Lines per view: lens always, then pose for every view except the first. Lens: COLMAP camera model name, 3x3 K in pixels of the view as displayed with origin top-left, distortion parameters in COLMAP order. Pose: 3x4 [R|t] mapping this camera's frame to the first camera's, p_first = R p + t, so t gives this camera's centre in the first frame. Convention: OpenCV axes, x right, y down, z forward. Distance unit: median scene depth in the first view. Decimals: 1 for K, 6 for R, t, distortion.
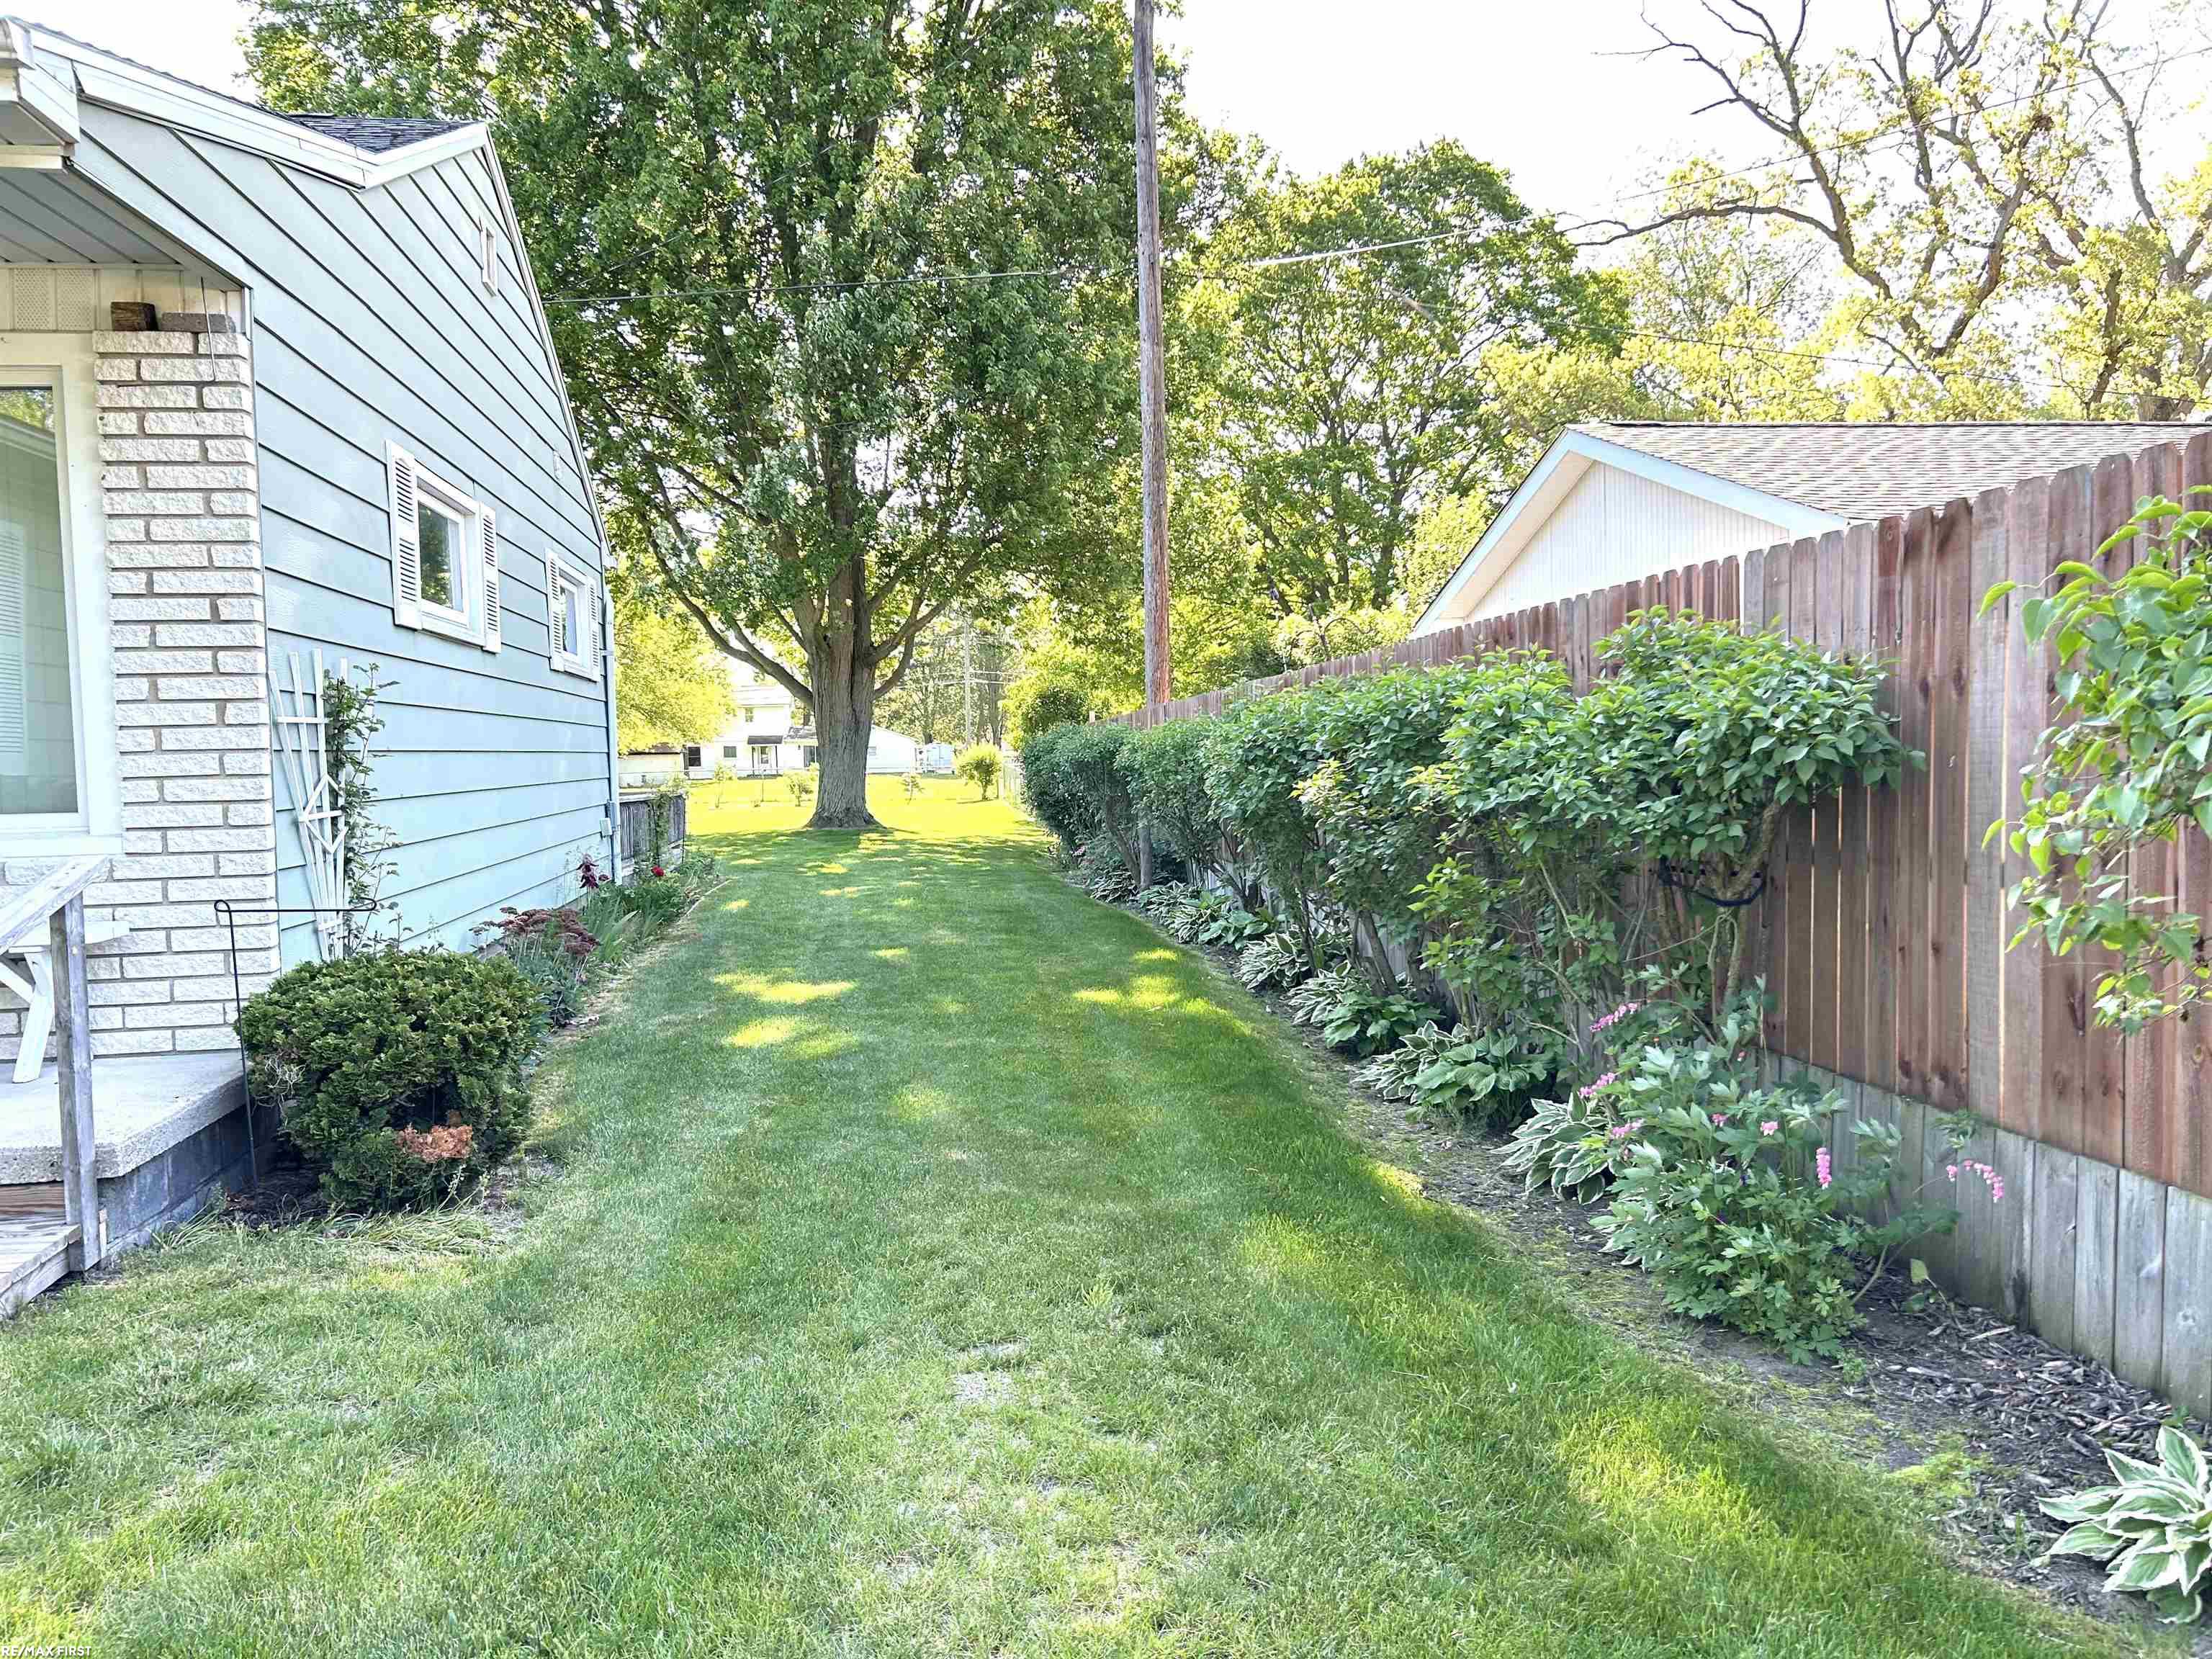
lens RADIAL K [[1659.0, 0, 1106.0], [0, 1659.0, 829.5], [0, 0, 1]] dist [0.003795, -0.044255]
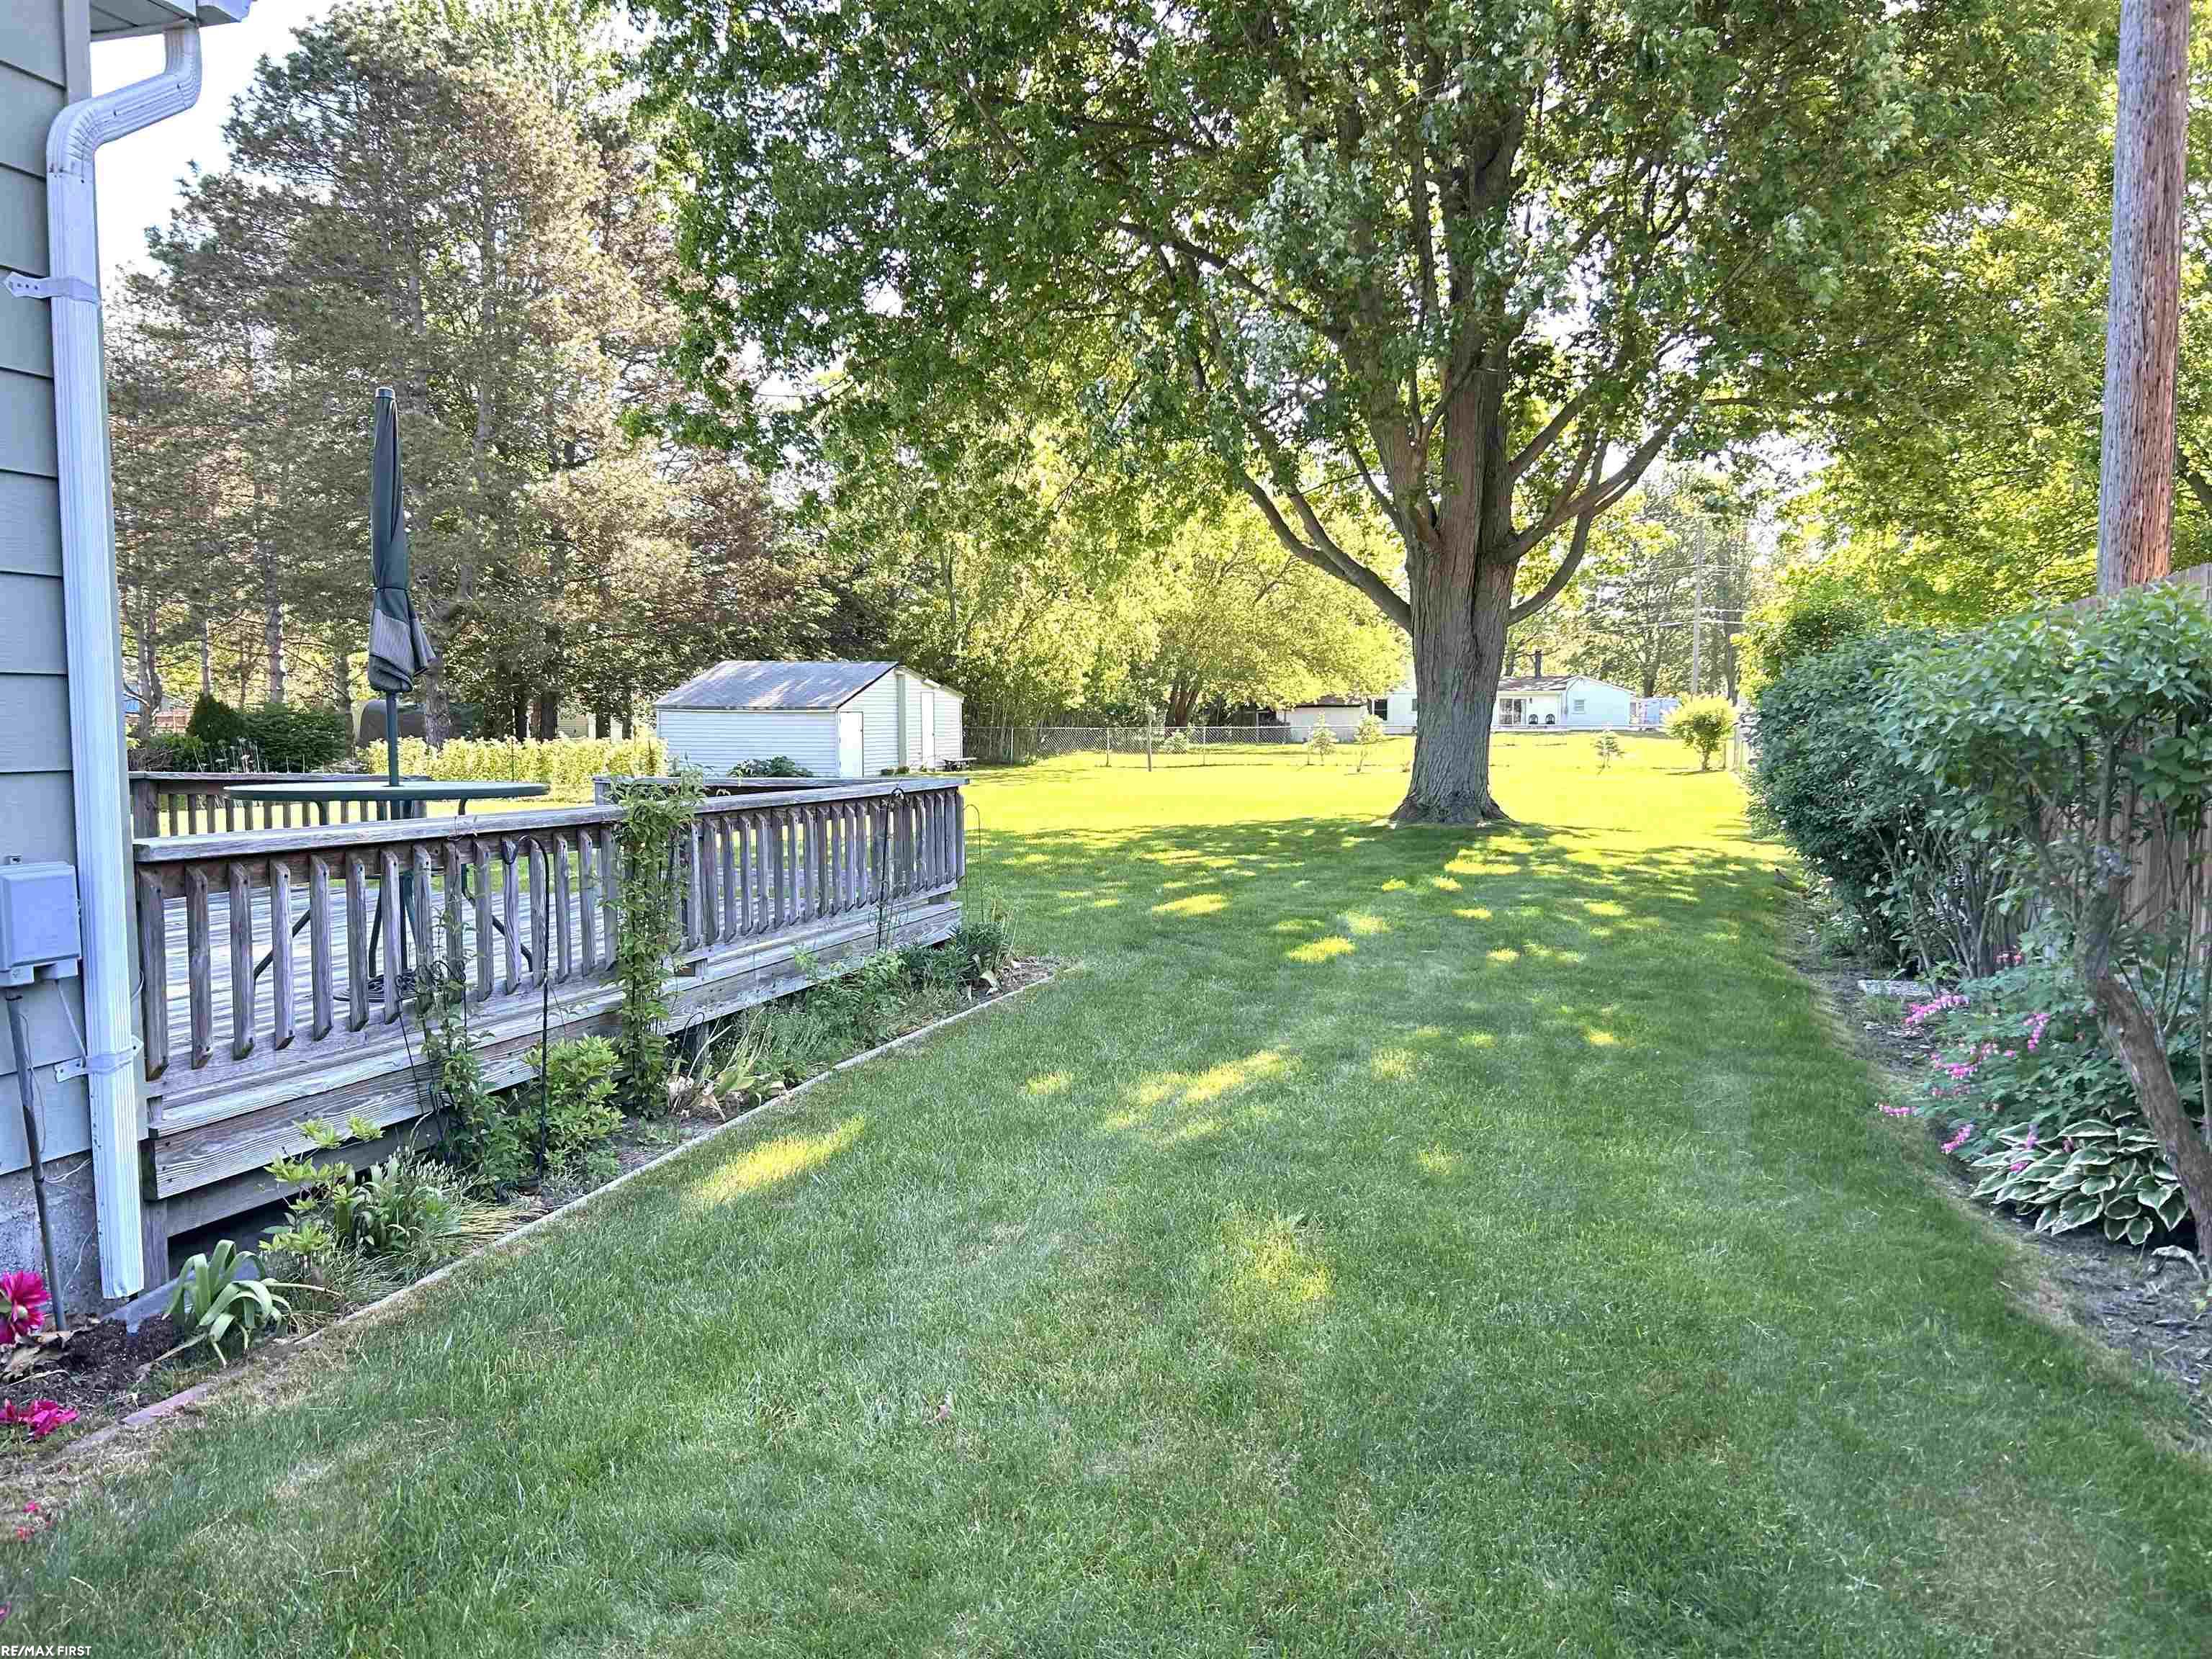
lens RADIAL K [[1659.0, 0, 1106.0], [0, 1659.0, 829.5], [0, 0, 1]] dist [0.003795, -0.044255]
pose [[0.909641, 0.037835, -0.413669, -0.016242], [-0.026458, 0.999098, 0.033201, -0.015226], [0.414552, -0.019257, 0.909822, 0.353311]]
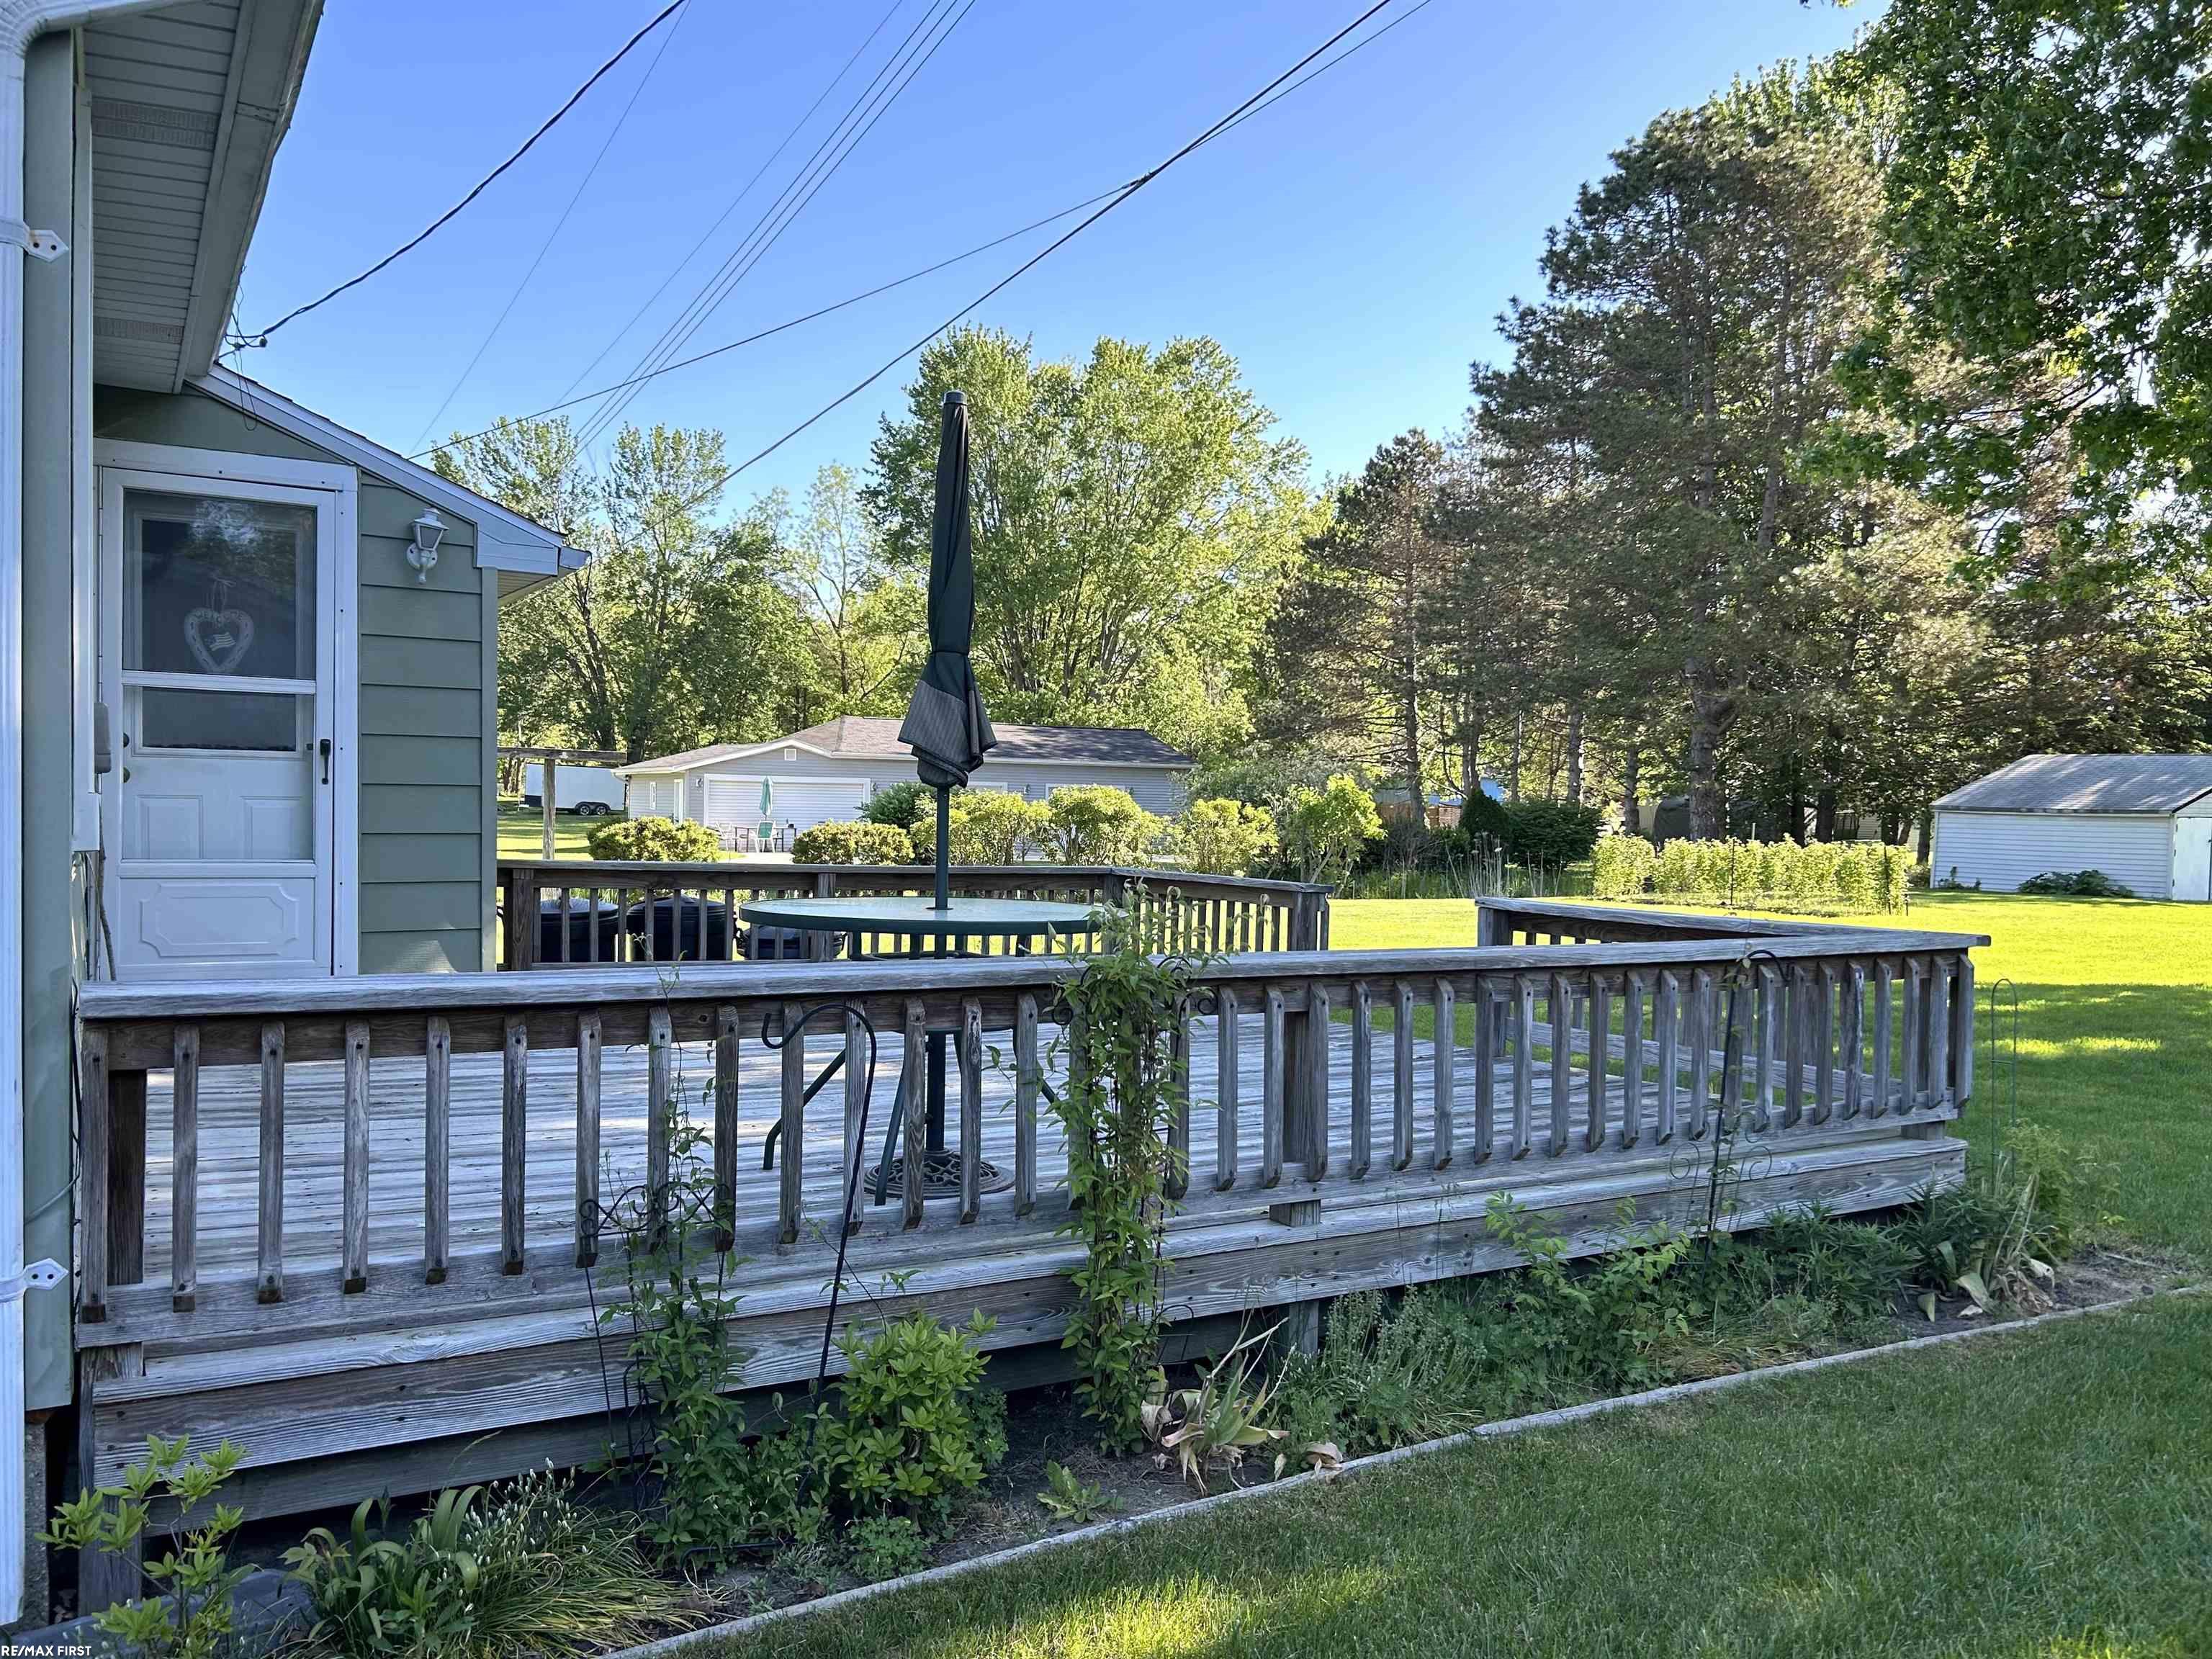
lens RADIAL K [[1648.2, 0, 1106.0], [0, 1648.2, 829.5], [0, 0, 1]] dist [0.018354, 0.003864]
pose [[0.364581, 0.031446, -0.930641, -0.063703], [-0.060834, 0.998099, 0.009894, -0.034185], [0.929182, 0.053008, 0.365801, 0.691400]]
